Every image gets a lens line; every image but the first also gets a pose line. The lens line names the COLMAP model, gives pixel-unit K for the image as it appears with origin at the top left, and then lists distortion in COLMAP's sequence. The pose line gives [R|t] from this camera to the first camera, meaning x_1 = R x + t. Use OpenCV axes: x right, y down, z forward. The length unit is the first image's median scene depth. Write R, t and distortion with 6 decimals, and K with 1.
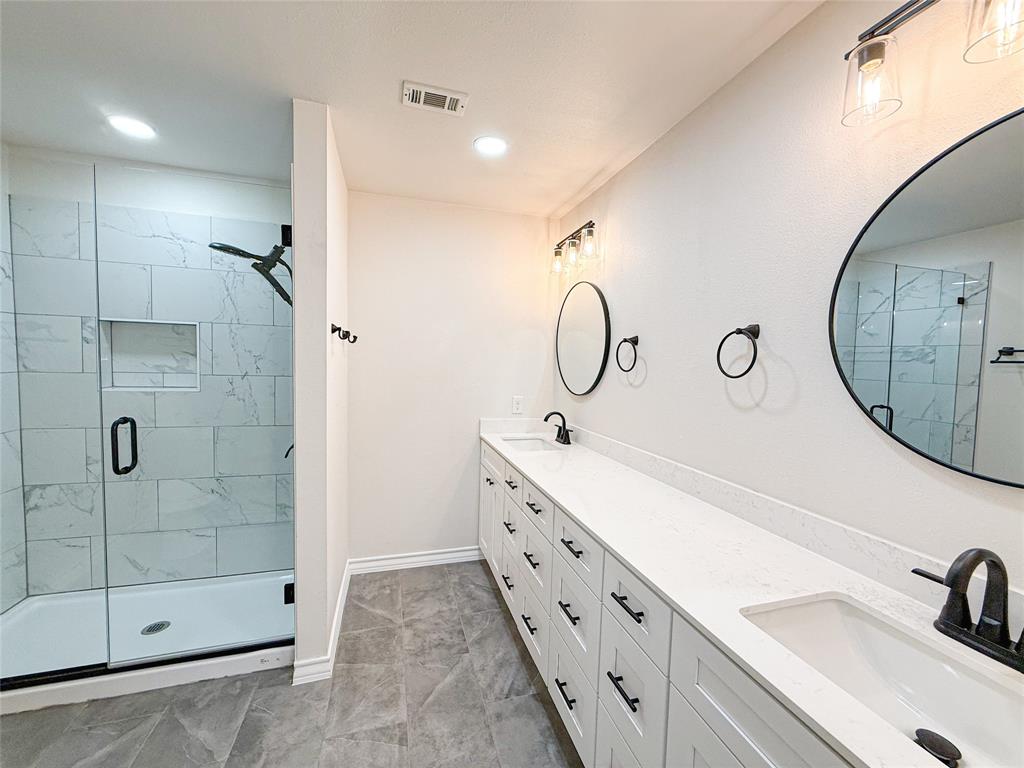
lens RADIAL K [[408.8, 0, 510.6], [0, 408.8, 383.2], [0, 0, 1]] dist [0.000687, 0.000516]
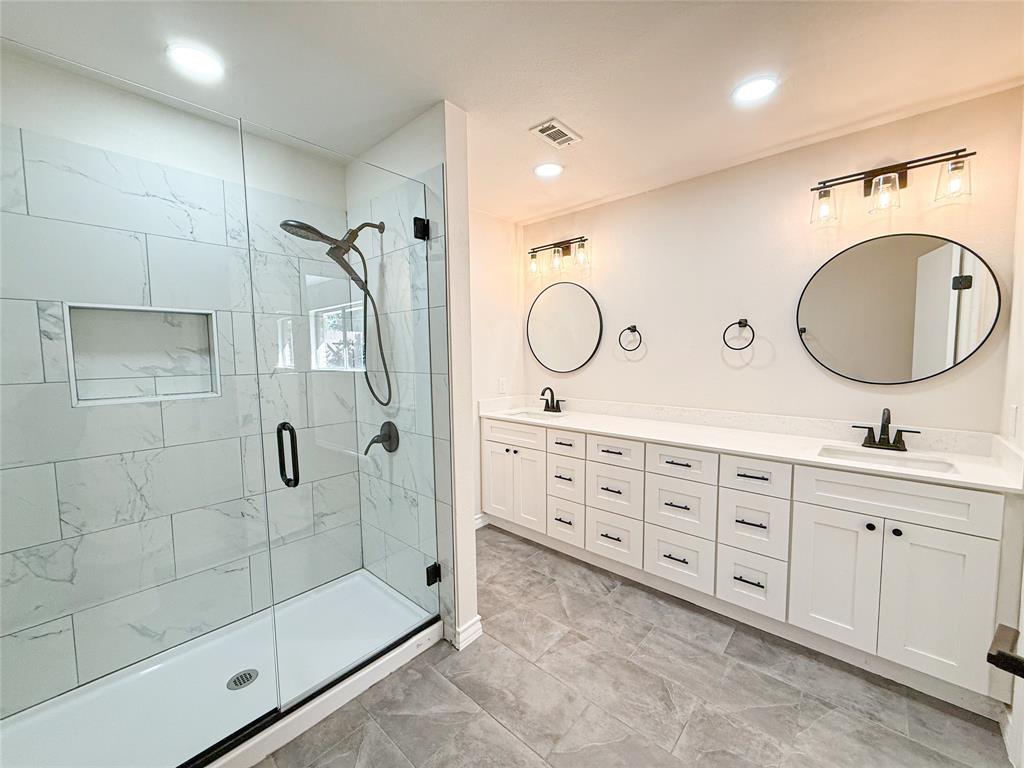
lens RADIAL K [[408.8, 0, 510.7], [0, 408.8, 383.6], [0, 0, 1]] dist [0.000687, 0.000516]
pose [[0.852365, -0.077982, 0.517100, -0.747601], [0.062568, 0.996924, 0.047208, -0.007768], [-0.519190, -0.007884, 0.854622, 0.008311]]
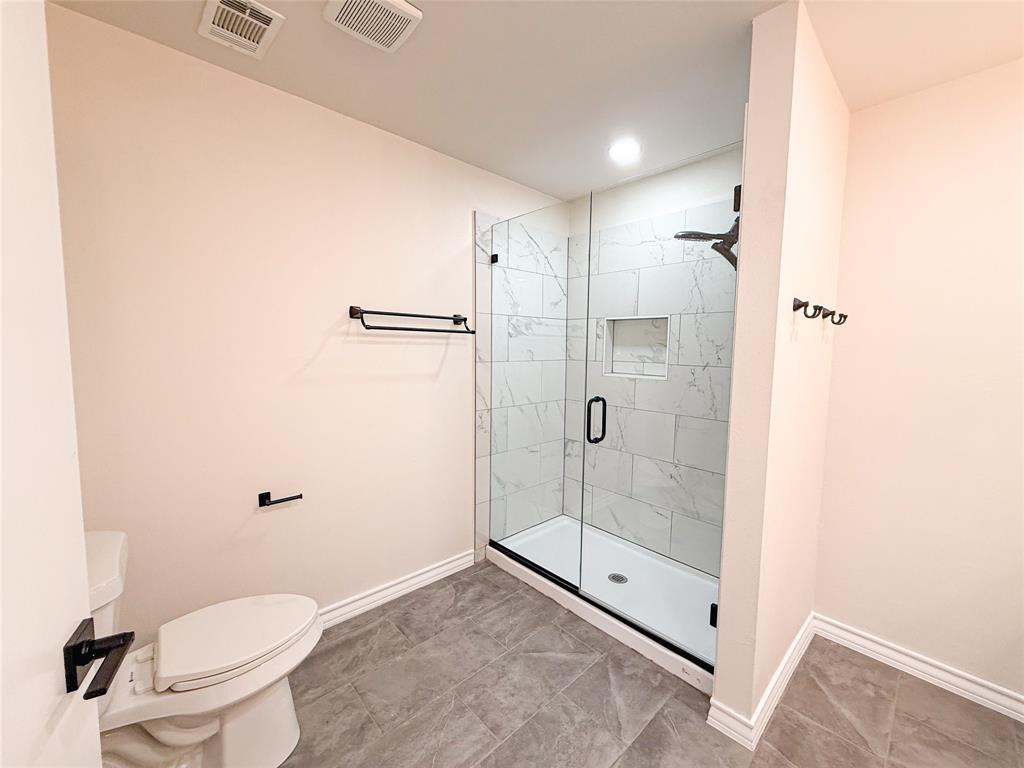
lens RADIAL K [[408.8, 0, 509.5], [0, 408.8, 382.9], [0, 0, 1]] dist [0.000687, 0.000516]
pose [[0.437428, 0.058569, -0.897344, 0.016535], [-0.049626, 0.997928, 0.040943, 0.004544], [0.897883, 0.026622, 0.439428, 0.180864]]
